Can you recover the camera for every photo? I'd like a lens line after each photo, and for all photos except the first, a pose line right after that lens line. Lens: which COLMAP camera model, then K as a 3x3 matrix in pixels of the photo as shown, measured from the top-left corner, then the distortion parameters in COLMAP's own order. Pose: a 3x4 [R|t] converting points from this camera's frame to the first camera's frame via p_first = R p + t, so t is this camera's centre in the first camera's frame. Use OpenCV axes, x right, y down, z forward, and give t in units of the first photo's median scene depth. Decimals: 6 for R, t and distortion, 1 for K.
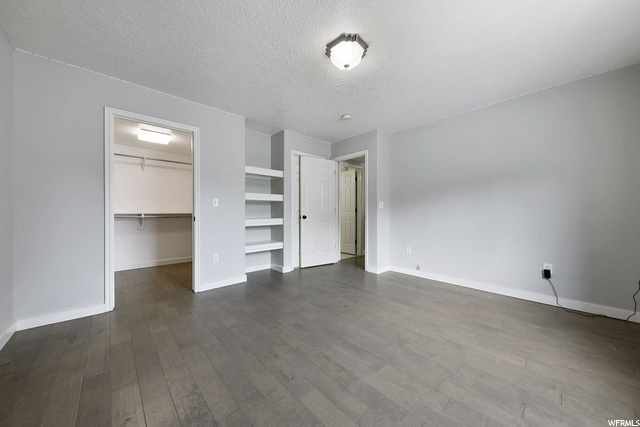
lens RADIAL K [[221.4, 0, 320.4], [0, 221.4, 216.5], [0, 0, 1]] dist [0.001370, -0.000016]
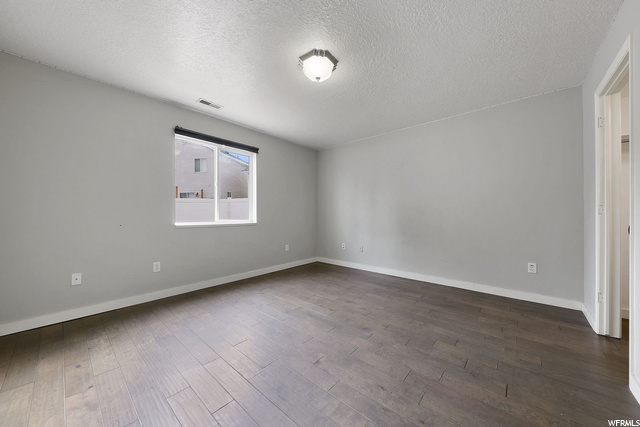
lens RADIAL K [[233.2, 0, 320.0], [0, 233.2, 213.5], [0, 0, 1]] dist [-0.000142, 0.000011]
pose [[-0.994924, -0.000252, -0.100632, 0.219373], [-0.001171, 0.999958, 0.009072, -0.038875], [0.100626, 0.009143, -0.994882, 2.124363]]
